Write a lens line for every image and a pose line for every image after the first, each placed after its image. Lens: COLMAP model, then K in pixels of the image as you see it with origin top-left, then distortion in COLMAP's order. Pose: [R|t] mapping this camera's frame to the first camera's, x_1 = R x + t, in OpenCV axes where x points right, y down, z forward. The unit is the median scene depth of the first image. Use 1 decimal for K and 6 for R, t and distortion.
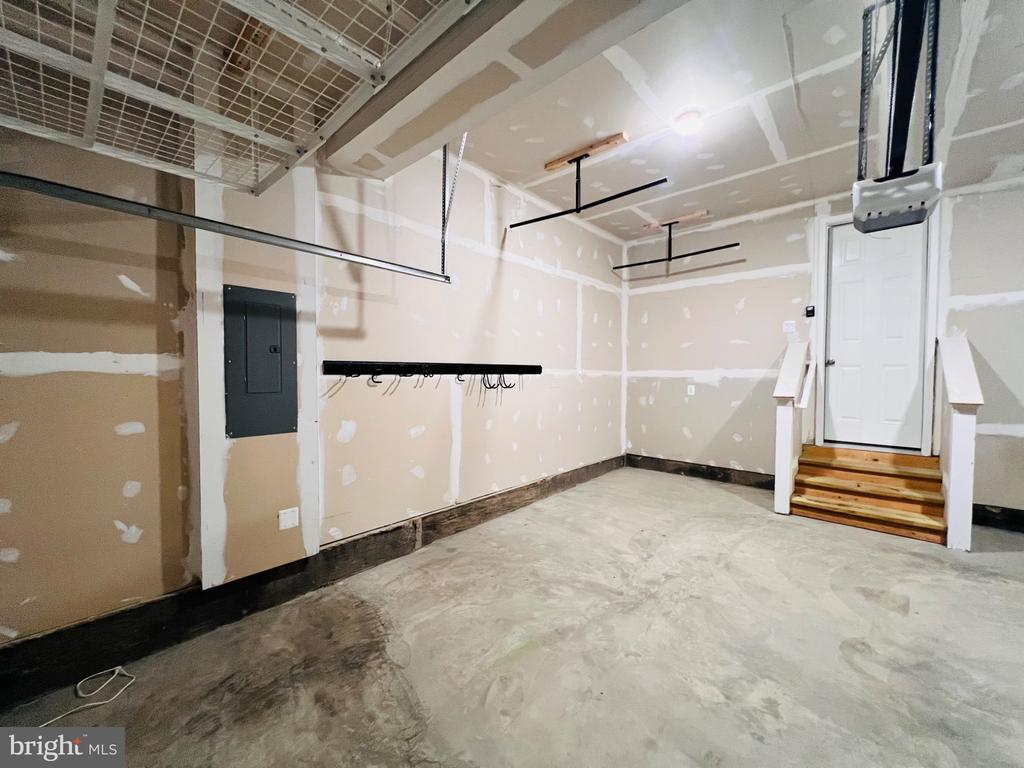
lens RADIAL K [[408.0, 0, 512.0], [0, 408.0, 384.0], [0, 0, 1]] dist [-0.000490, 0.000173]
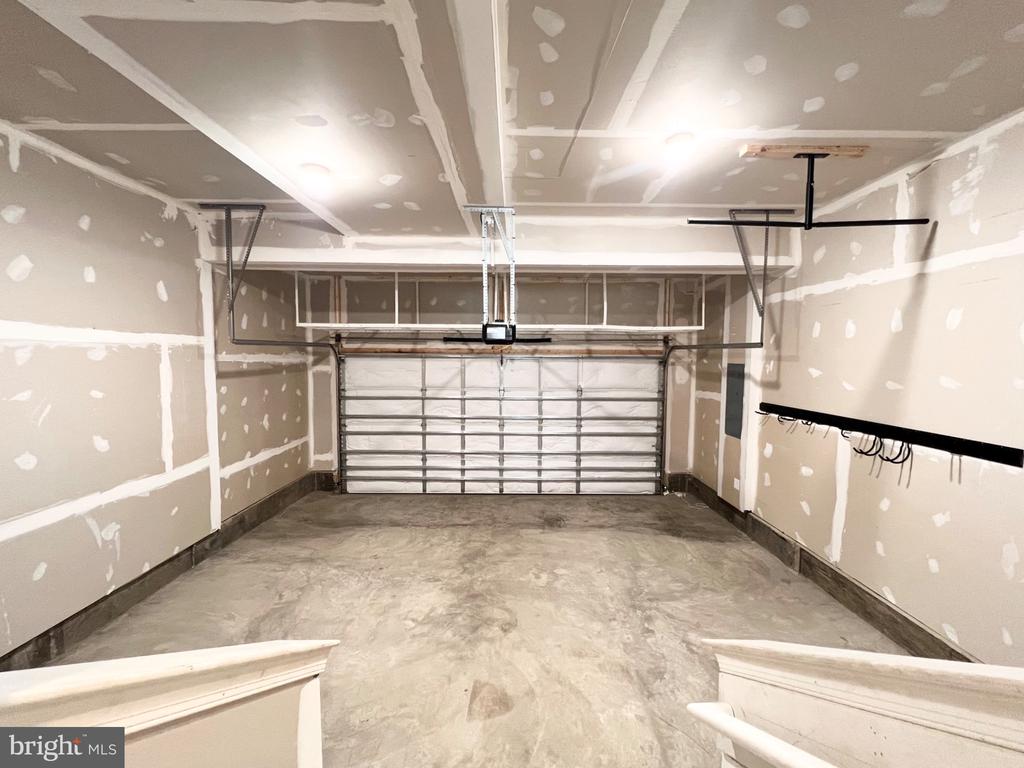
lens RADIAL K [[408.0, 0, 512.0], [0, 408.0, 384.0], [0, 0, 1]] dist [-0.000490, 0.000173]
pose [[-0.737527, 0.036674, -0.674322, 1.021187], [-0.026080, 0.996233, 0.082706, -0.179152], [0.674814, 0.078584, -0.733792, 1.148781]]
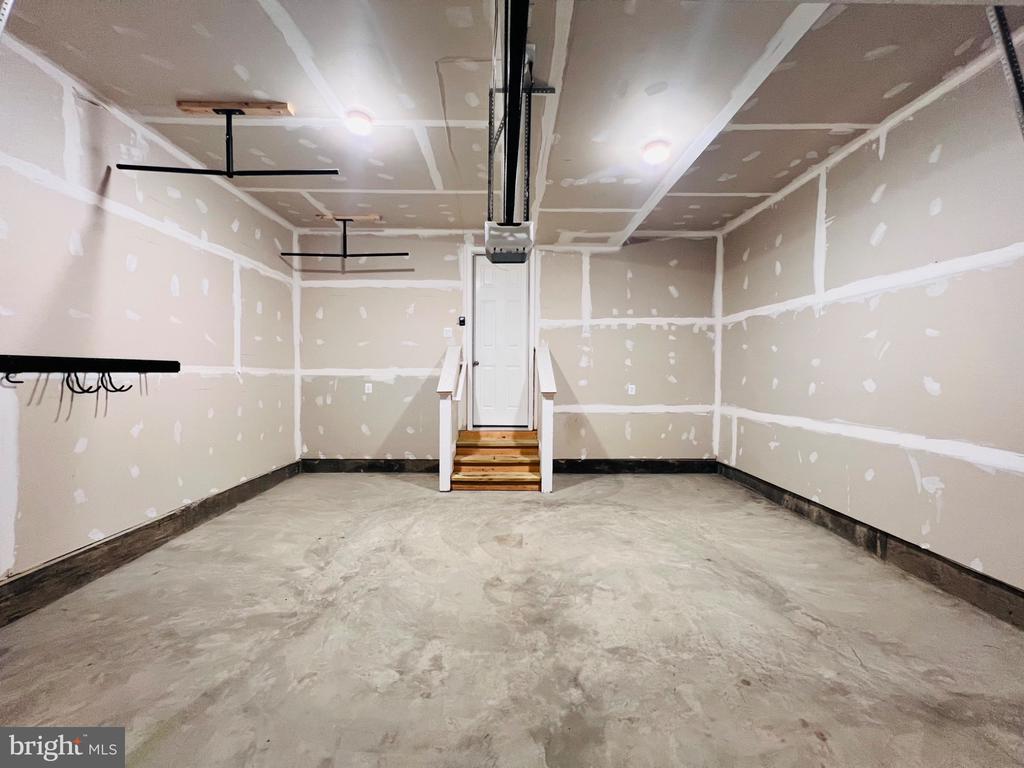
lens RADIAL K [[408.0, 0, 512.0], [0, 408.0, 384.0], [0, 0, 1]] dist [-0.000490, 0.000173]
pose [[0.734437, -0.018006, 0.678438, 0.013277], [0.016030, 0.999829, 0.009184, 0.001236], [-0.678487, 0.004130, 0.734601, 0.005405]]
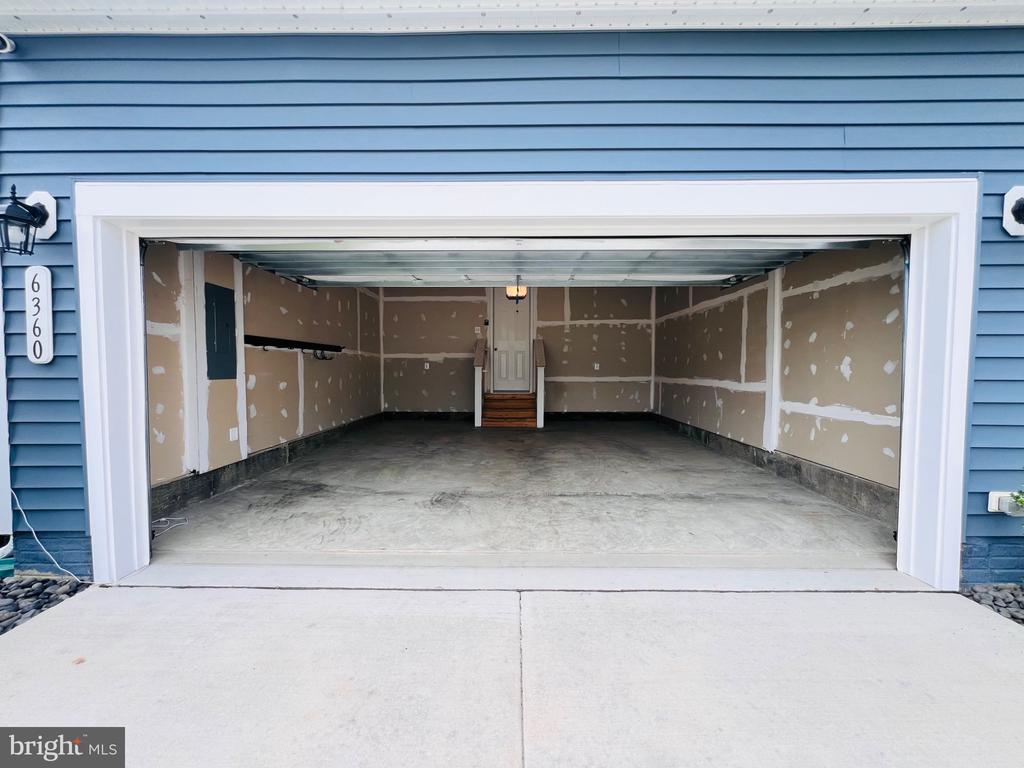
lens RADIAL K [[408.0, 0, 512.0], [0, 408.0, 384.0], [0, 0, 1]] dist [-0.000490, 0.000173]
pose [[0.749291, -0.027013, 0.661690, -0.541584], [0.018509, 0.999632, 0.019850, 0.087901], [-0.661983, -0.002626, 0.749515, -0.609878]]
